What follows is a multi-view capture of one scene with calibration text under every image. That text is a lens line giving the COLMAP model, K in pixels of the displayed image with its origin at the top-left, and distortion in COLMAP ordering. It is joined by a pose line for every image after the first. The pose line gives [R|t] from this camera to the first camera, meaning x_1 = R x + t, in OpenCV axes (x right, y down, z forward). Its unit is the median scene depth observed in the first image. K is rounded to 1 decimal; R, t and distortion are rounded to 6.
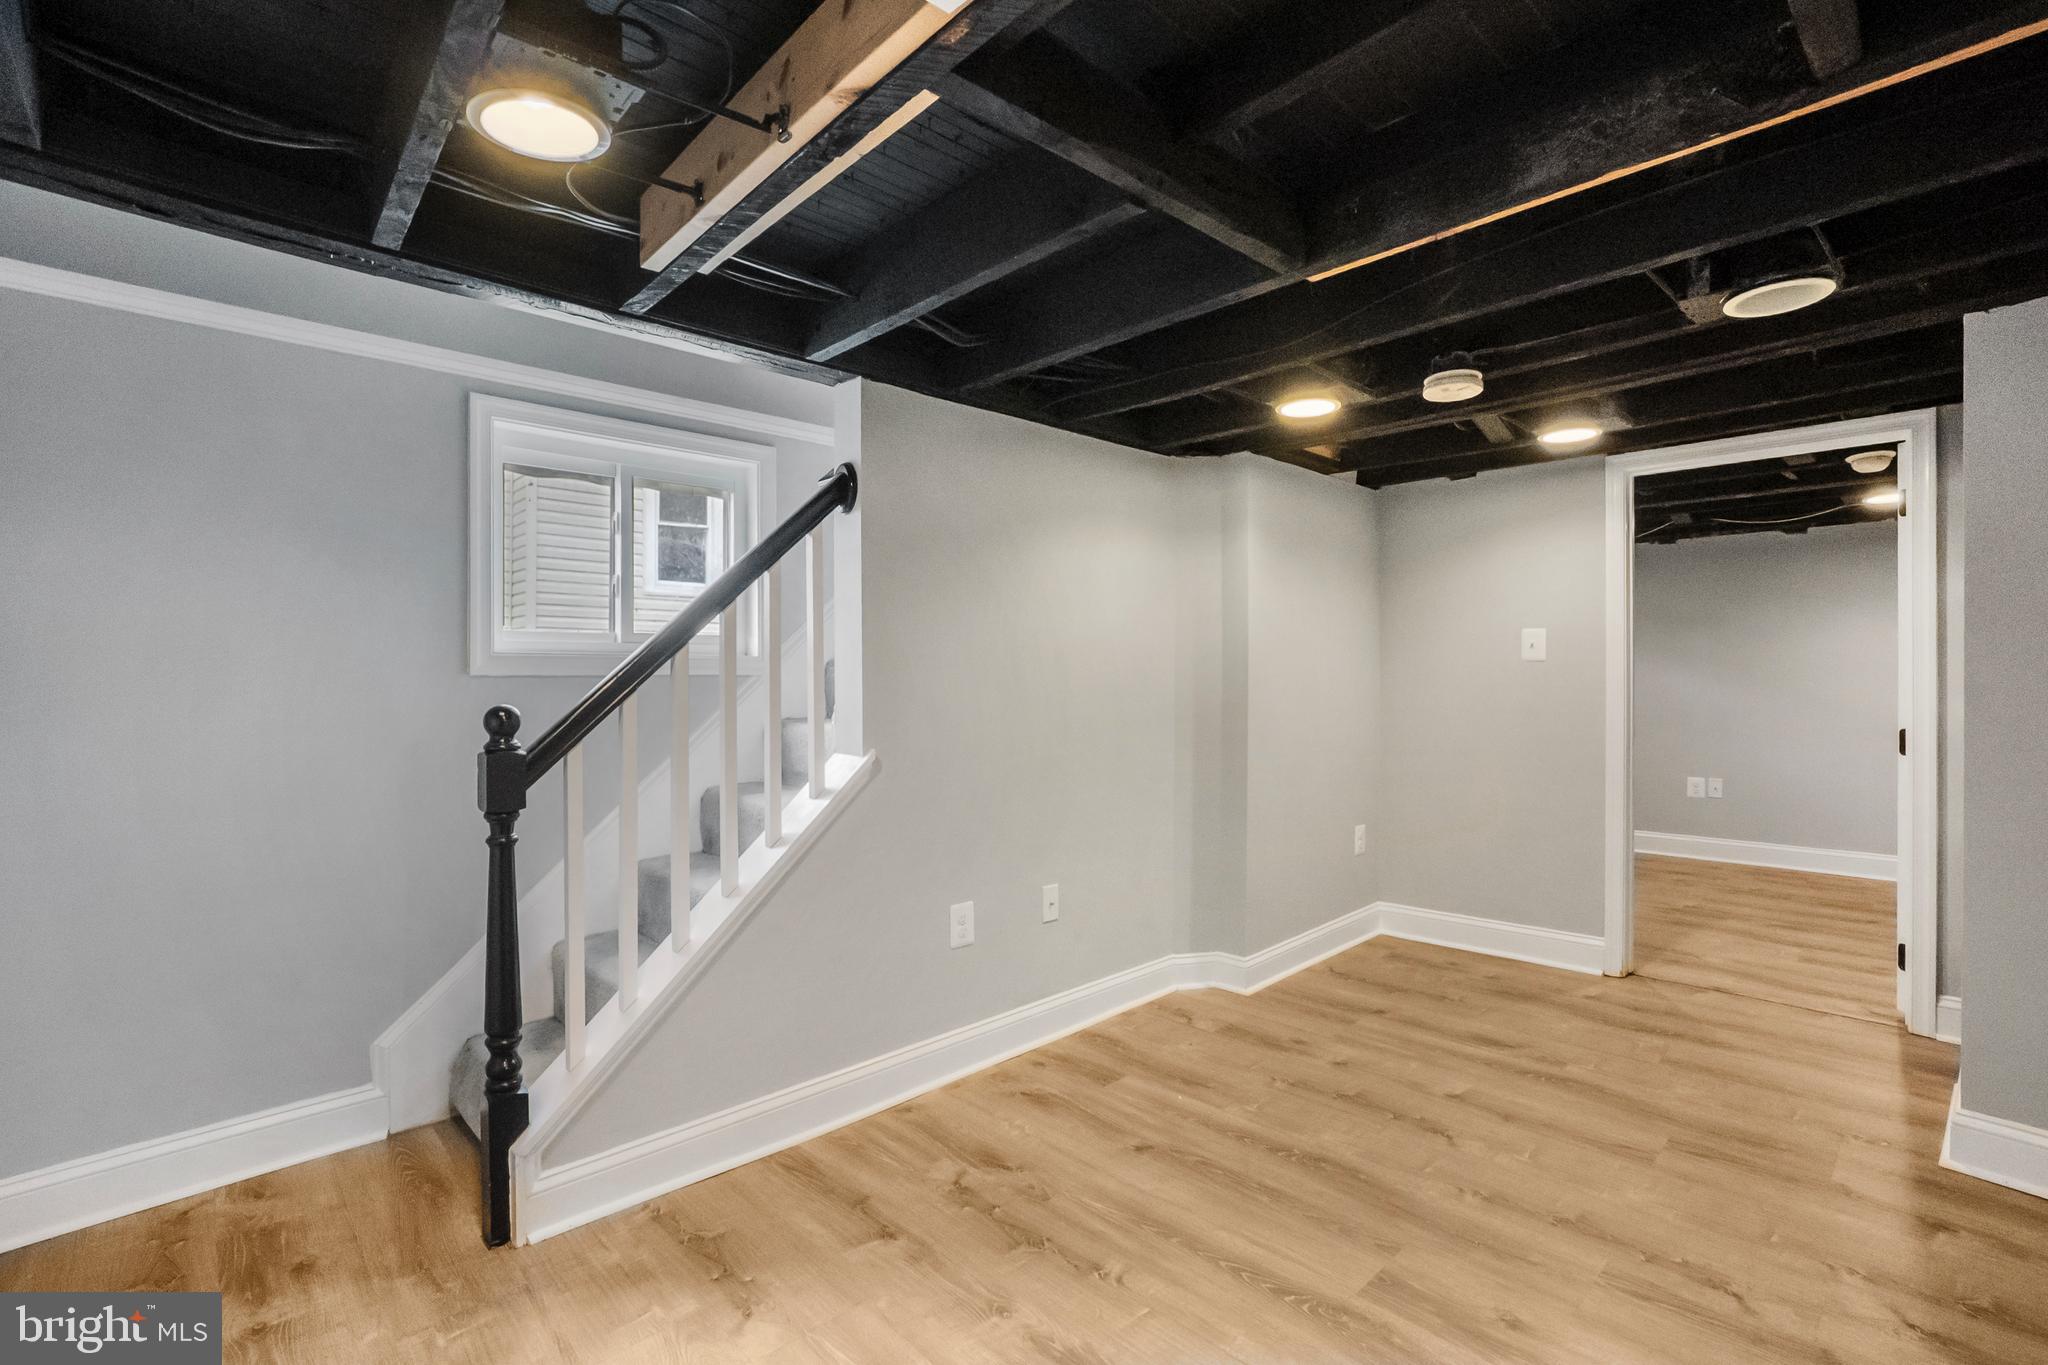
lens RADIAL K [[917.7, 0, 1017.2], [0, 917.7, 673.8], [0, 0, 1]] dist [-0.001523, -0.000114]
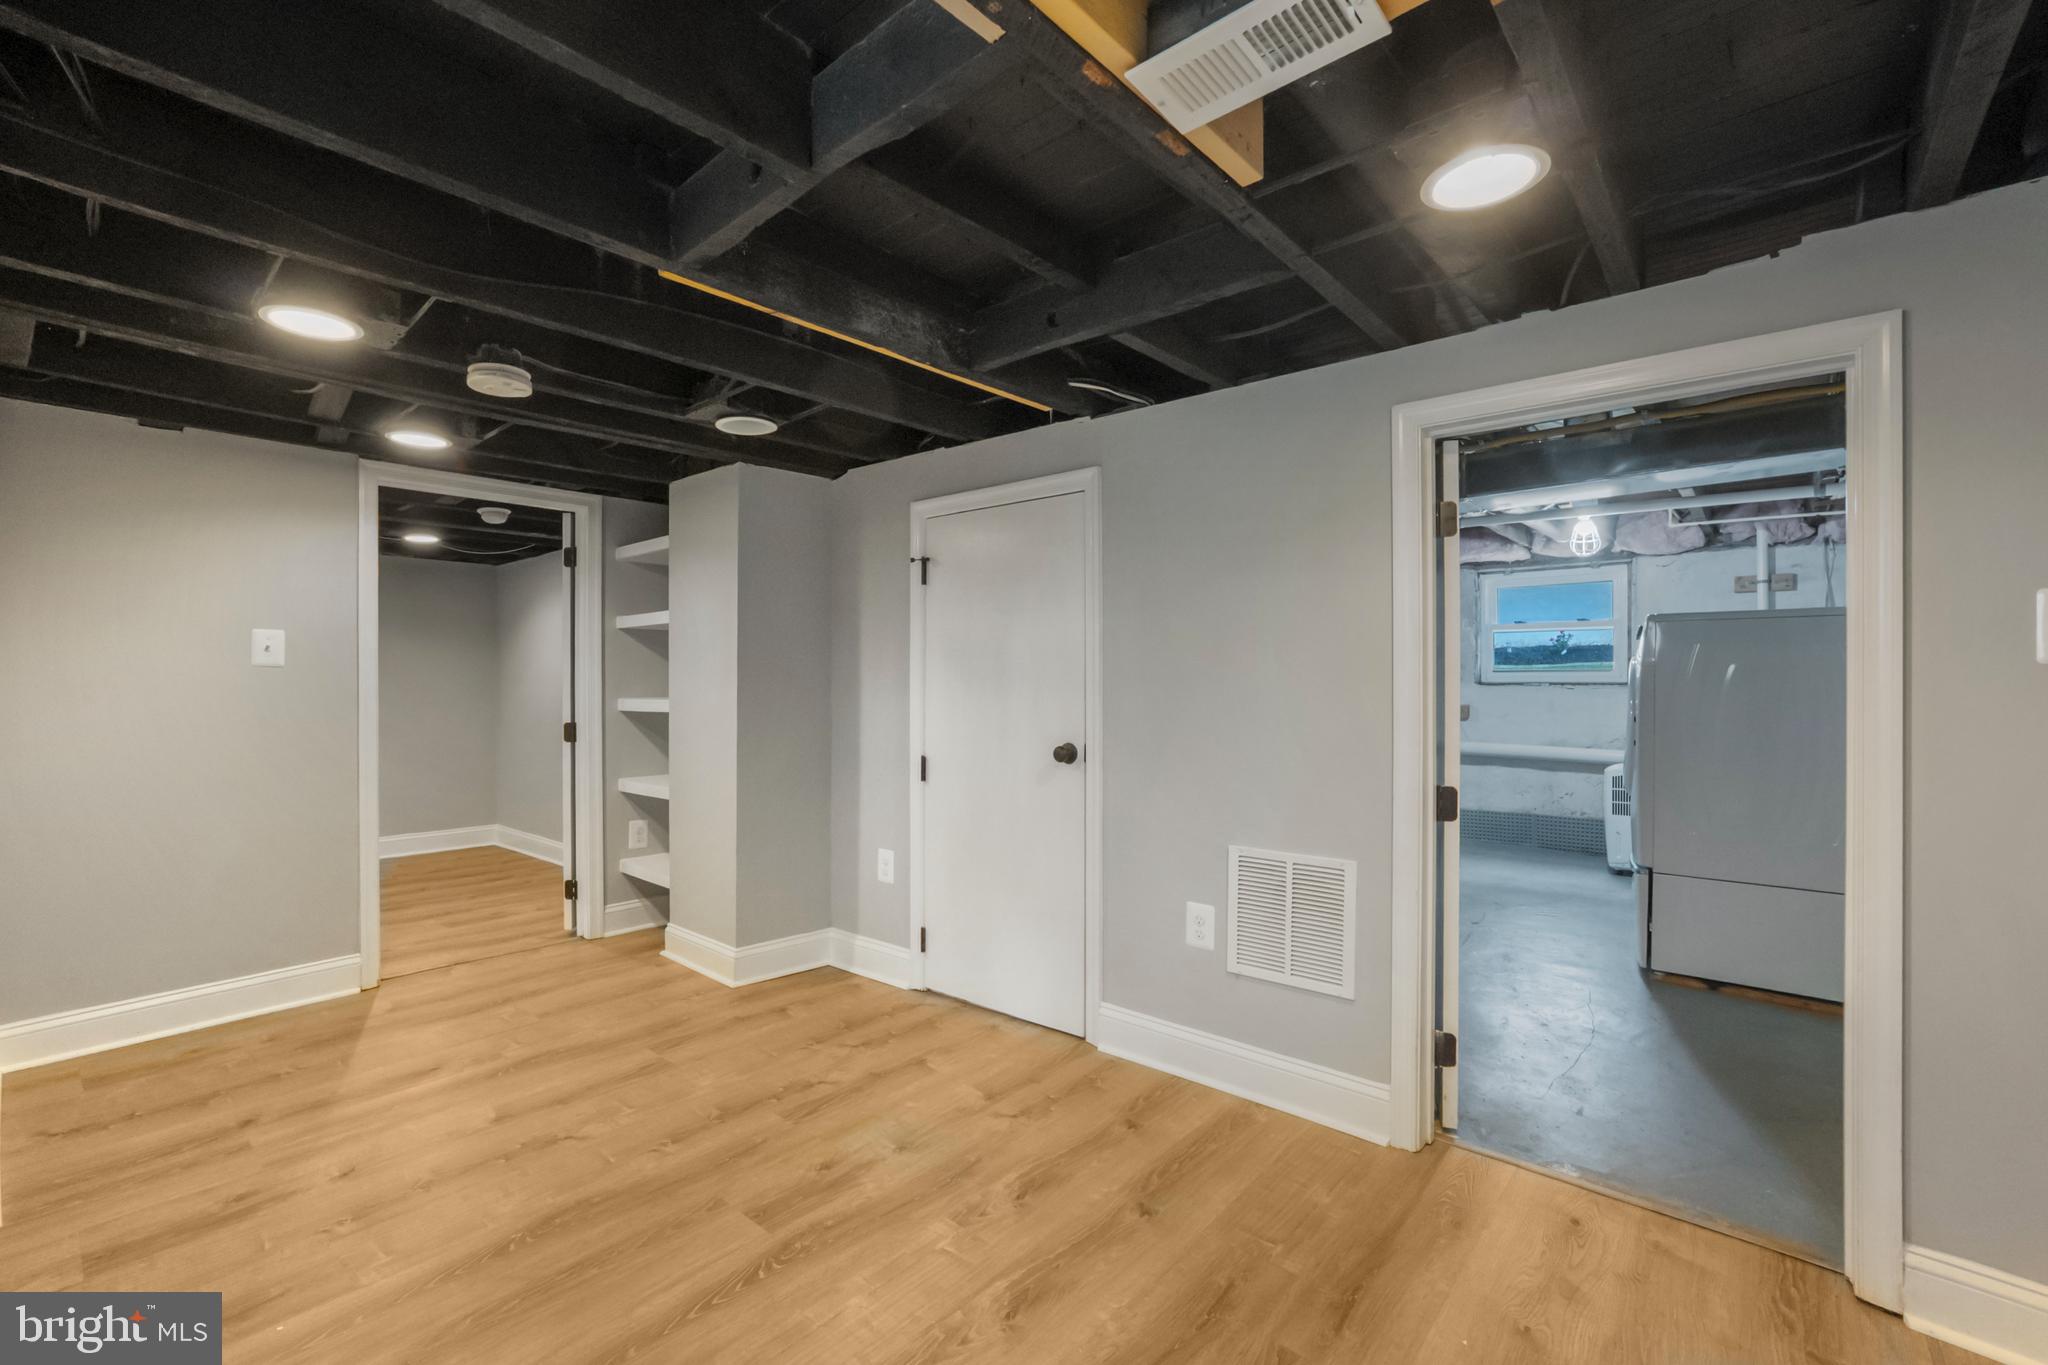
lens RADIAL K [[886.1, 0, 1024.0], [0, 886.1, 682.5], [0, 0, 1]] dist [-0.014711, 0.000372]
pose [[-0.092496, 0.005056, 0.995700, -0.473844], [0.001016, 0.999987, -0.004983, 0.008376], [-0.995713, 0.000550, -0.092500, 0.516274]]
